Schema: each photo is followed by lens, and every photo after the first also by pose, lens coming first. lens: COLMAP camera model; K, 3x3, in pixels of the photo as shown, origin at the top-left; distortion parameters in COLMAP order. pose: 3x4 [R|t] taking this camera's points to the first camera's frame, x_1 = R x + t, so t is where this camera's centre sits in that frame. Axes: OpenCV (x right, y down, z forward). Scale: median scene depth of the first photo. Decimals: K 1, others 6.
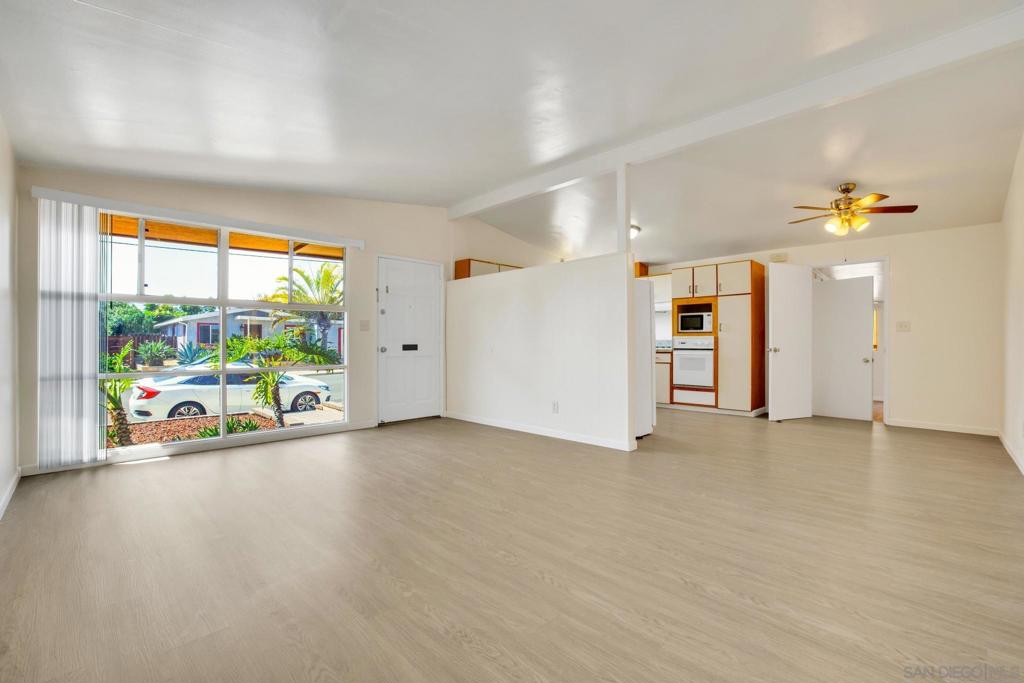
lens RADIAL K [[461.7, 0, 508.2], [0, 461.7, 337.8], [0, 0, 1]] dist [-0.028713, 0.005871]
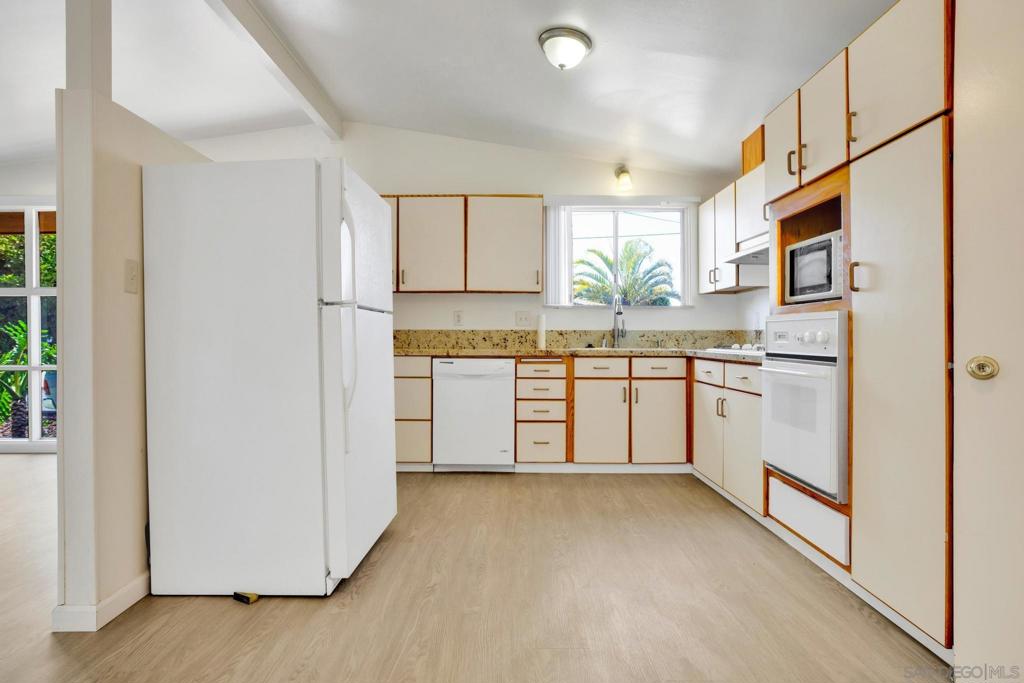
lens RADIAL K [[542.1, 0, 497.8], [0, 542.1, 328.1], [0, 0, 1]] dist [-0.016608, 0.004417]
pose [[0.696595, -0.011788, -0.717368, 0.517489], [0.009642, 0.999929, -0.007068, 0.006383], [0.717400, -0.001994, 0.696659, 0.606561]]
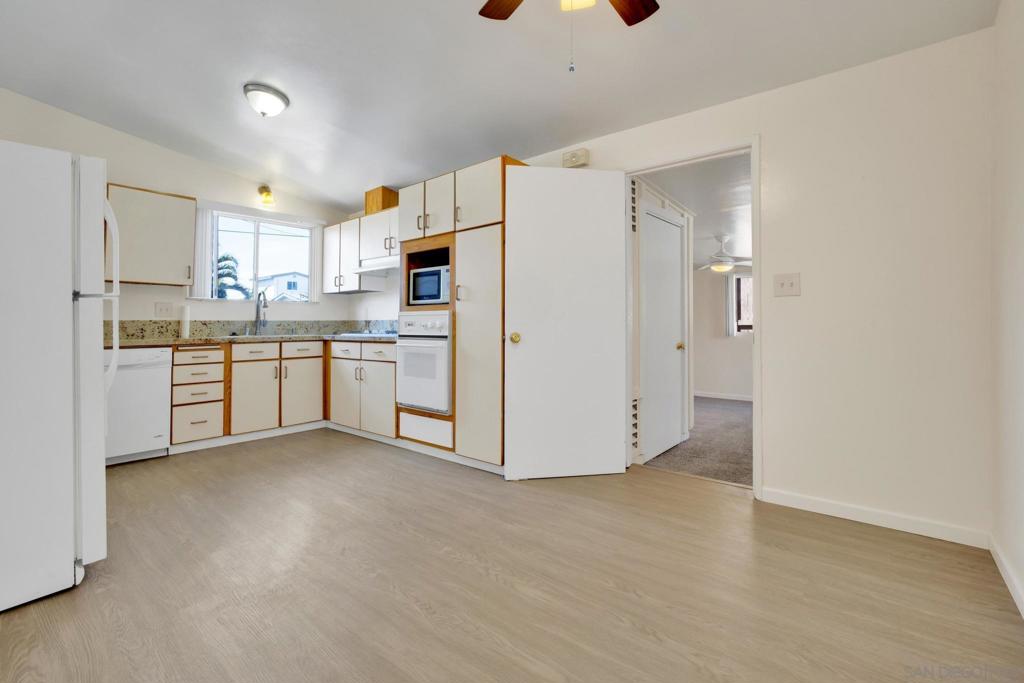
lens RADIAL K [[461.7, 0, 510.4], [0, 461.7, 300.7], [0, 0, 1]] dist [-0.028713, 0.005871]
pose [[0.996624, -0.006248, 0.081861, 0.456727], [0.009161, 0.999336, -0.035256, 0.003747], [-0.081587, 0.035887, 0.996020, 0.469084]]
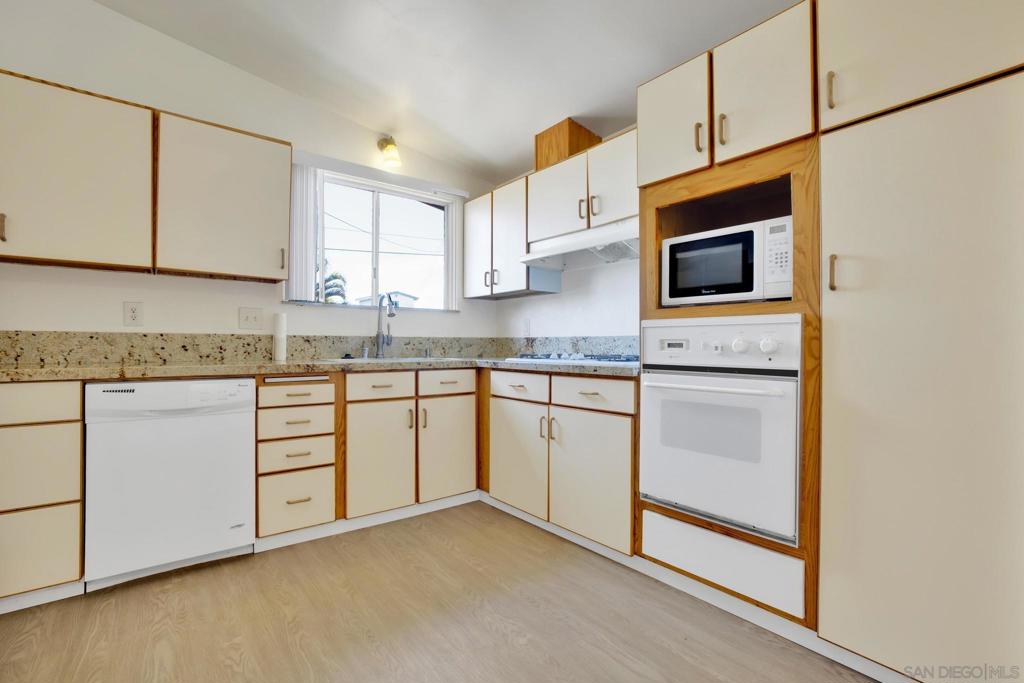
lens RADIAL K [[461.7, 0, 508.2], [0, 461.7, 342.1], [0, 0, 1]] dist [-0.028713, 0.005871]
pose [[0.993390, 0.000295, -0.114785, 0.319323], [0.000760, 0.999958, 0.009148, 0.007448], [0.114783, -0.009175, 0.993348, 0.733825]]
